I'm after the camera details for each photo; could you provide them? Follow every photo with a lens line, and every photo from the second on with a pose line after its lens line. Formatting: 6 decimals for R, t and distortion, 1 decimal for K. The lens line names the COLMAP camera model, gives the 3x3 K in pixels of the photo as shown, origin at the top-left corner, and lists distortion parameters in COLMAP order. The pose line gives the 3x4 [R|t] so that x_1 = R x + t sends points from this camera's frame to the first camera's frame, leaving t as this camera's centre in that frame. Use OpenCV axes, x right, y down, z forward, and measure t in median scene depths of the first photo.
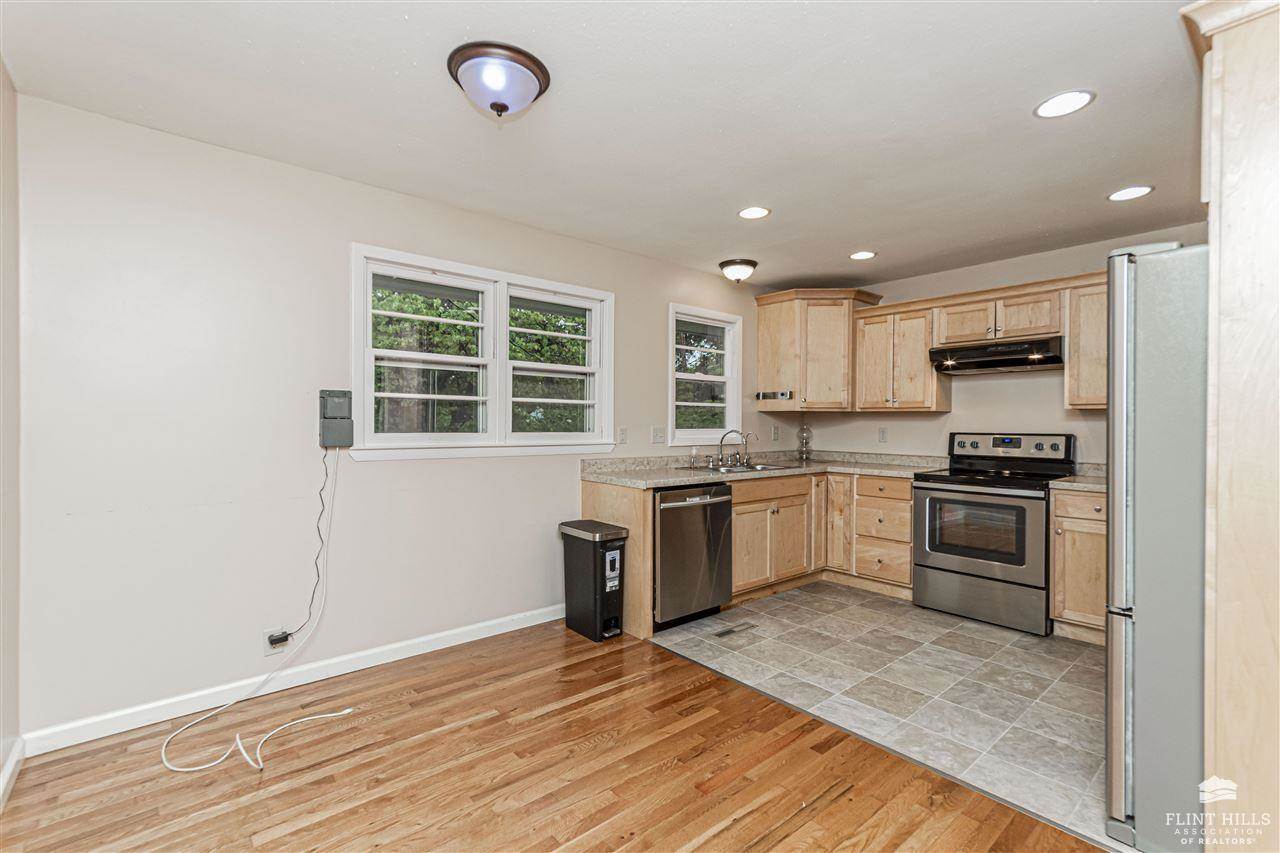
lens RADIAL K [[566.4, 0, 659.1], [0, 566.4, 422.9], [0, 0, 1]] dist [-0.000191, 0.000025]
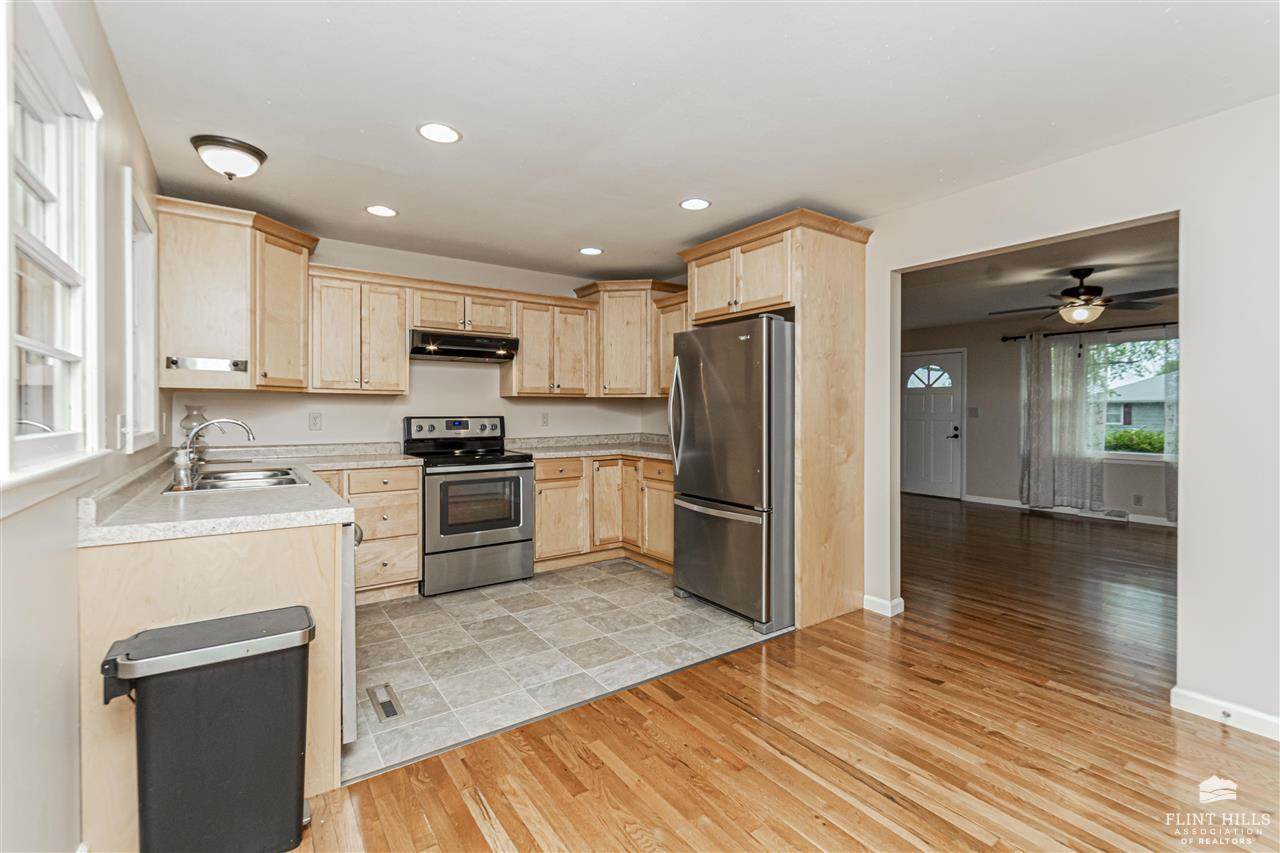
lens RADIAL K [[566.4, 0, 659.1], [0, 566.4, 422.9], [0, 0, 1]] dist [-0.000191, 0.000025]
pose [[0.090092, -0.026171, 0.995589, -0.512549], [-0.004914, 0.999631, 0.026722, -0.001001], [-0.995921, -0.007300, 0.089931, 0.577801]]
